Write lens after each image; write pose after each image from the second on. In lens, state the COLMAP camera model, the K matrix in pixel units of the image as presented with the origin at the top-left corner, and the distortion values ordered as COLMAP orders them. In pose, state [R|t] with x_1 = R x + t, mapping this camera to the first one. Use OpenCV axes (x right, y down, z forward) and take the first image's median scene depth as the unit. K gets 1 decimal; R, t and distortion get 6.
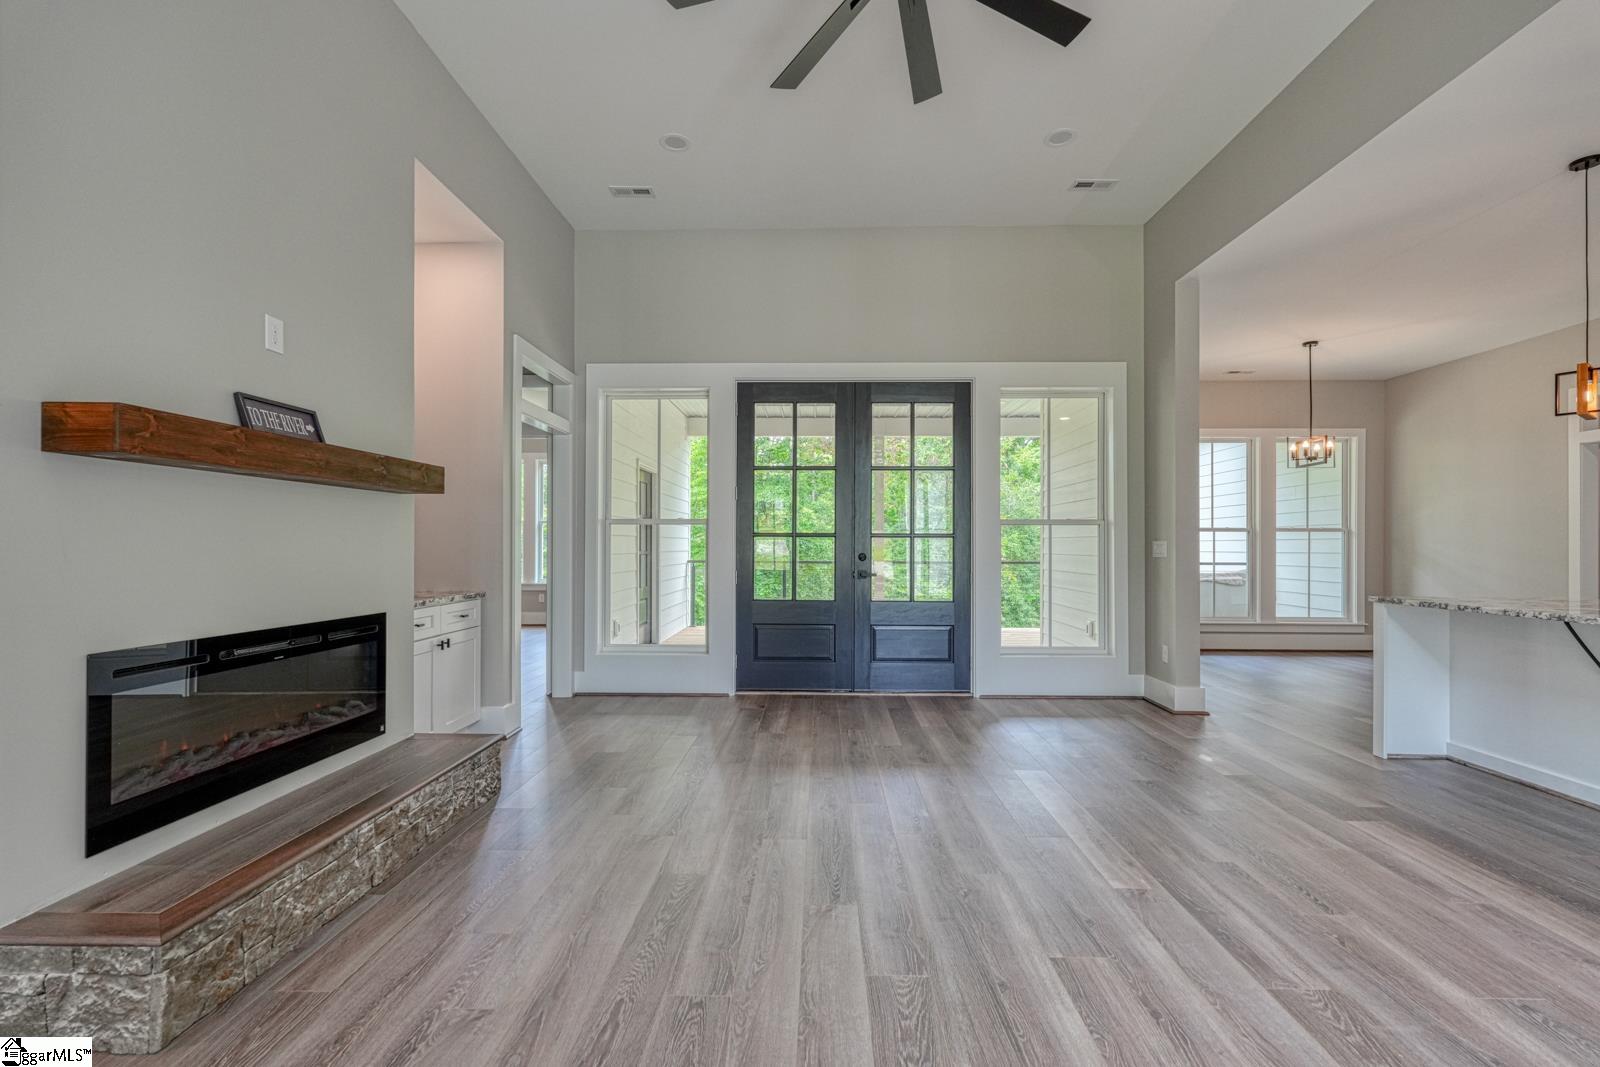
lens RADIAL K [[701.0, 0, 817.1], [0, 701.0, 540.1], [0, 0, 1]] dist [0.001996, 0.000766]
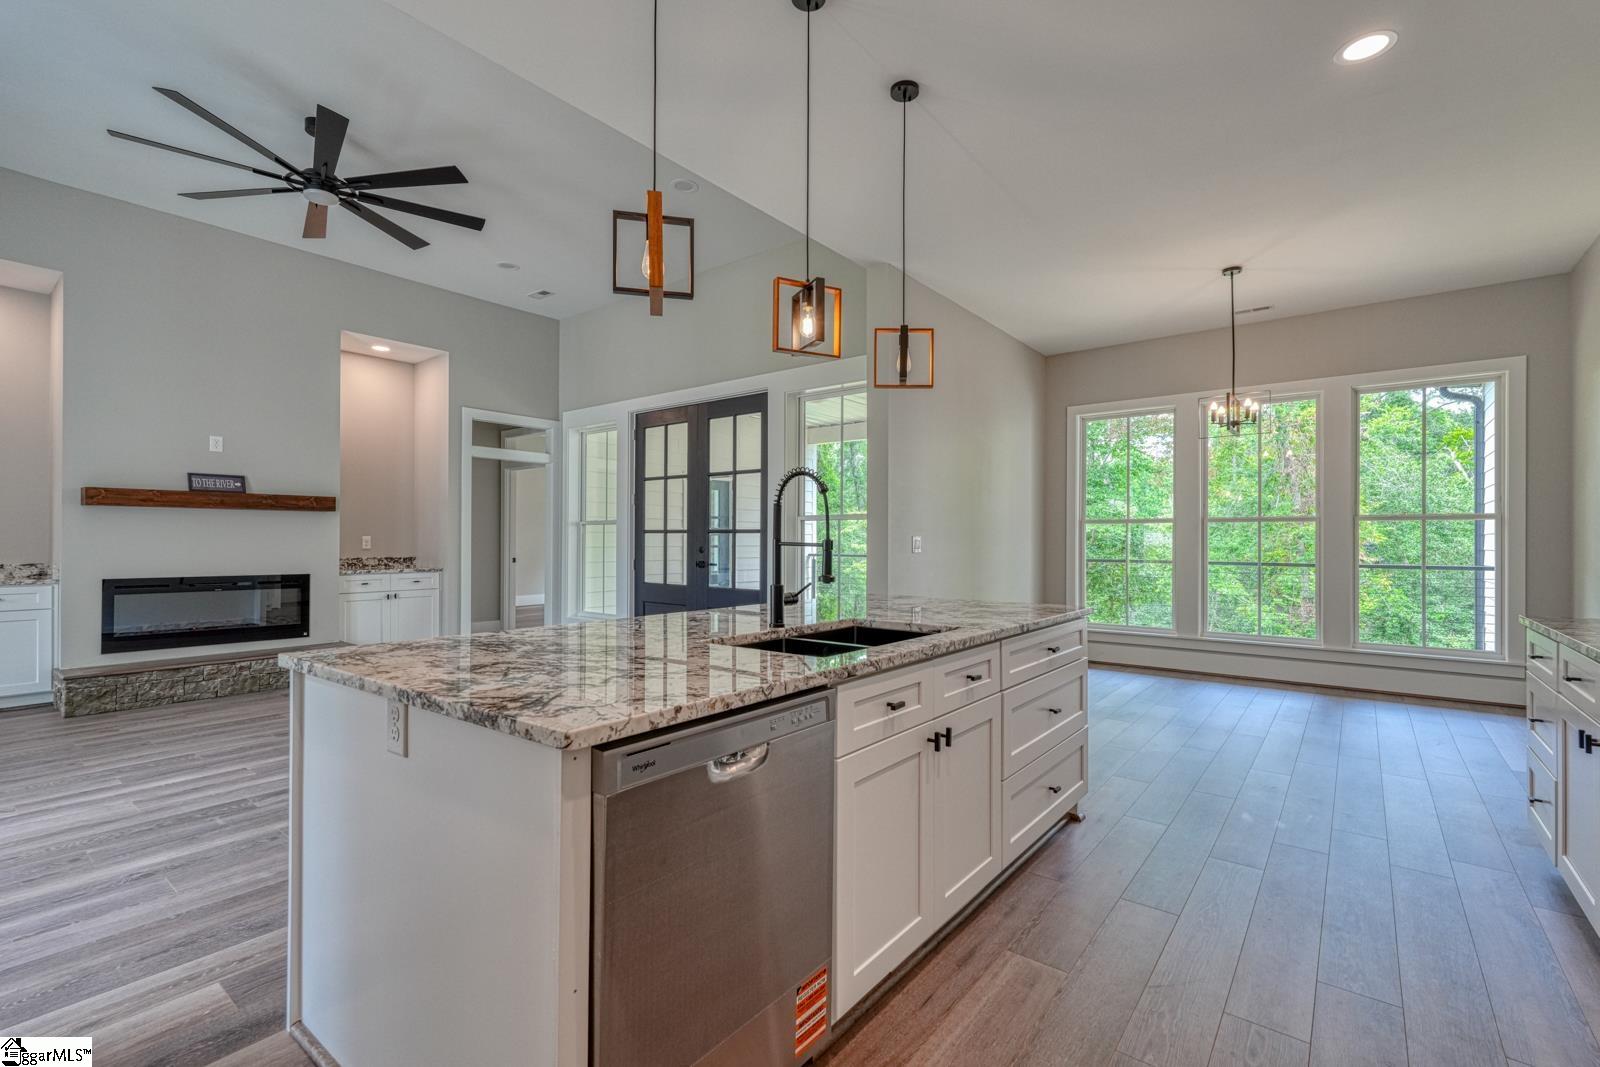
lens RADIAL K [[701.0, 0, 804.4], [0, 701.0, 534.1], [0, 0, 1]] dist [0.001996, 0.000766]
pose [[0.804361, -0.005460, -0.594116, 1.157792], [0.003702, 0.999984, -0.004177, 0.004510], [0.594130, 0.001161, 0.804368, 0.182729]]
